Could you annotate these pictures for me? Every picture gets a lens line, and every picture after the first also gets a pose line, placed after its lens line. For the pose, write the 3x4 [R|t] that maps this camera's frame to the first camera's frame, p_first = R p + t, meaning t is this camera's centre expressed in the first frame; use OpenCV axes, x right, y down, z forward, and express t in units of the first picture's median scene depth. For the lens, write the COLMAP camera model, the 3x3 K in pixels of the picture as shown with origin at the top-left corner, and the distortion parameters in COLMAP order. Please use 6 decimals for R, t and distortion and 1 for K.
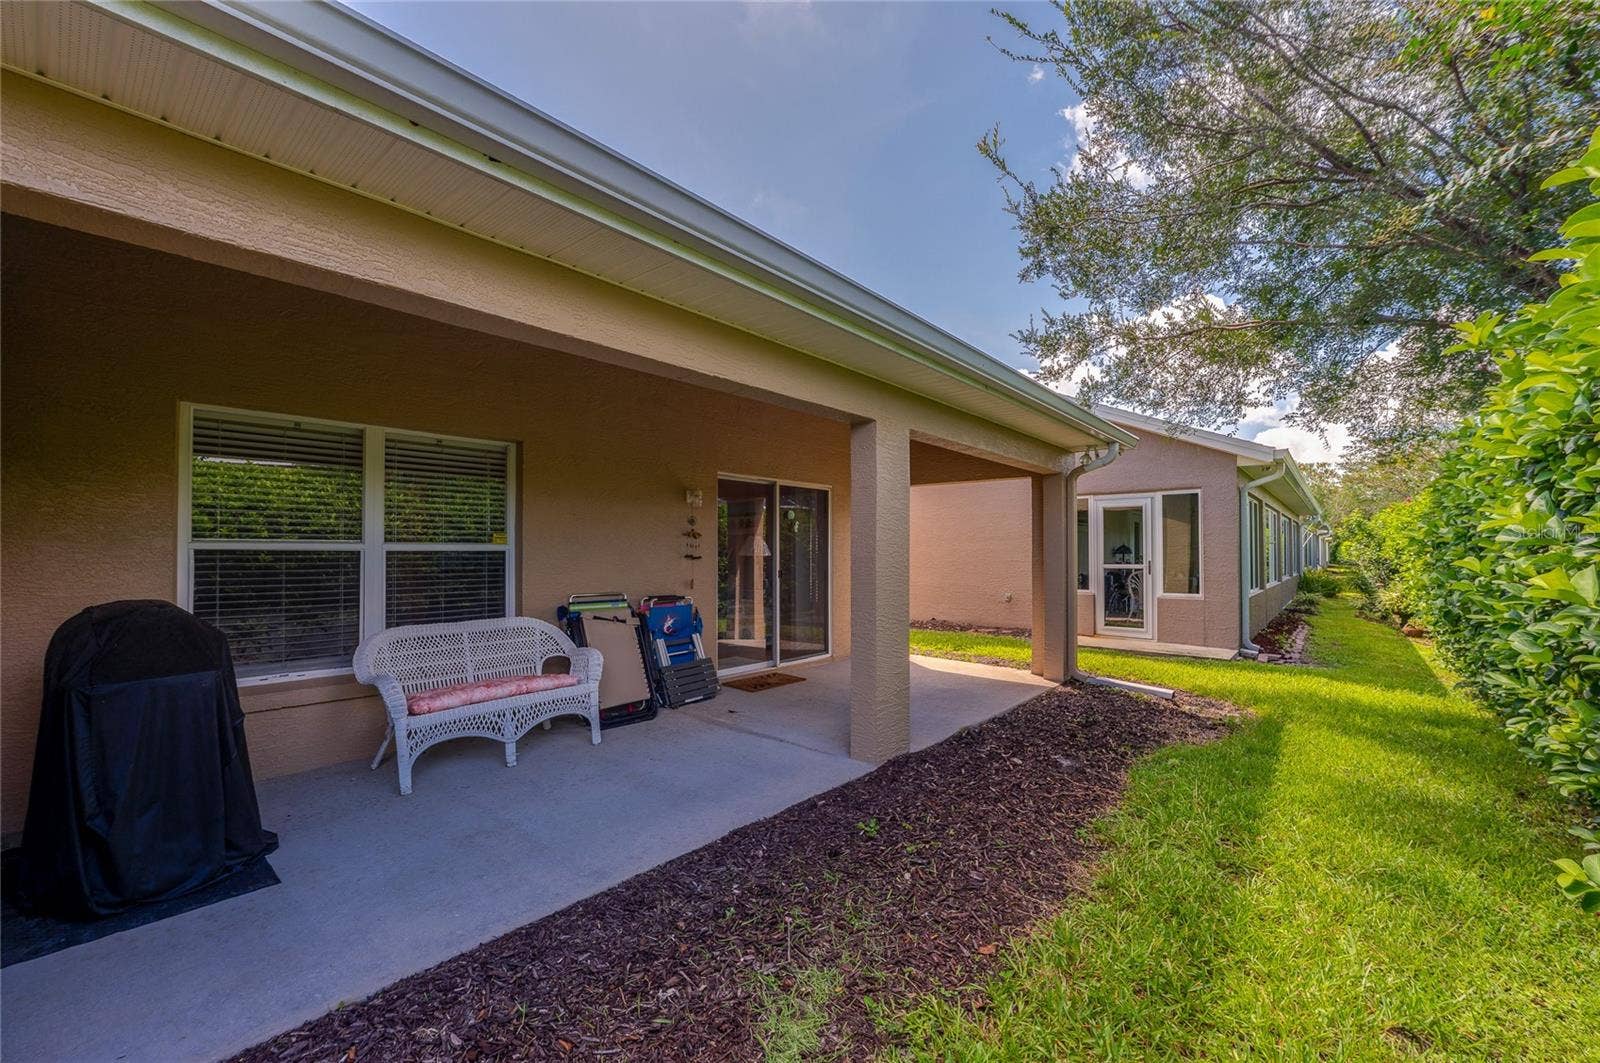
lens RADIAL K [[644.2, 0, 789.6], [0, 644.2, 532.6], [0, 0, 1]] dist [-0.013172, 0.000209]
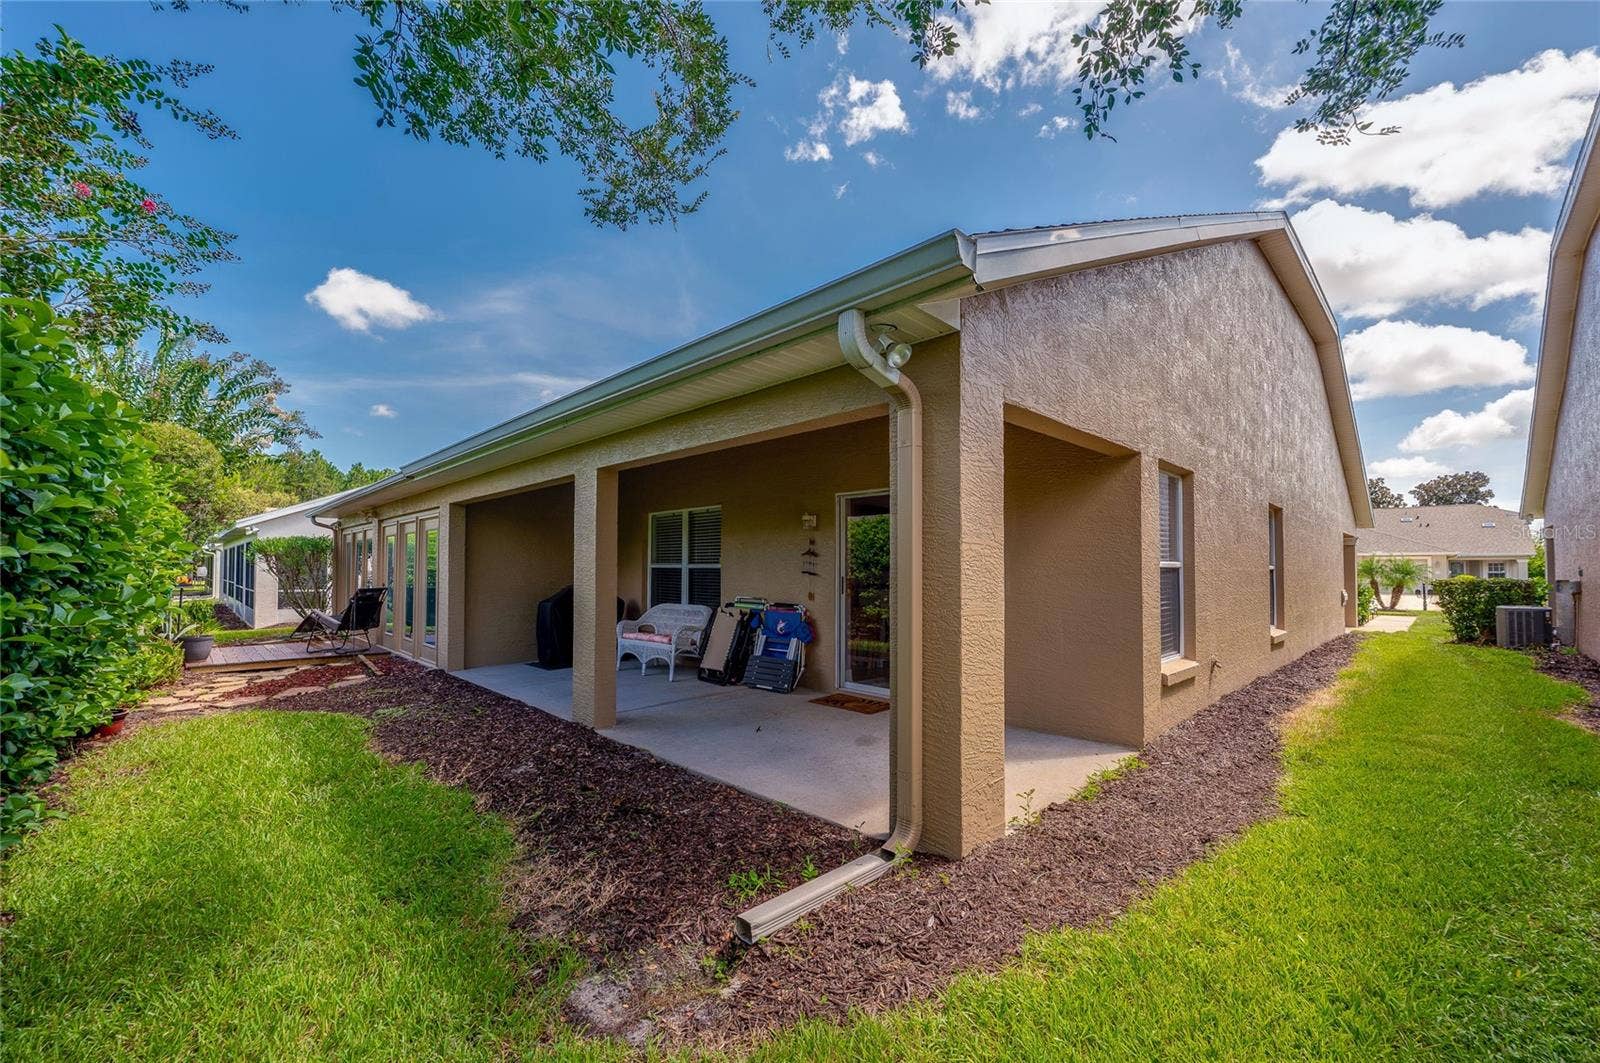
lens RADIAL K [[644.2, 0, 789.6], [0, 644.2, 532.6], [0, 0, 1]] dist [-0.013172, 0.000209]
pose [[-0.083454, -0.047206, -0.995393, 1.332677], [0.036064, 0.998080, -0.050357, 0.029171], [0.995859, -0.040100, -0.081591, 1.399188]]
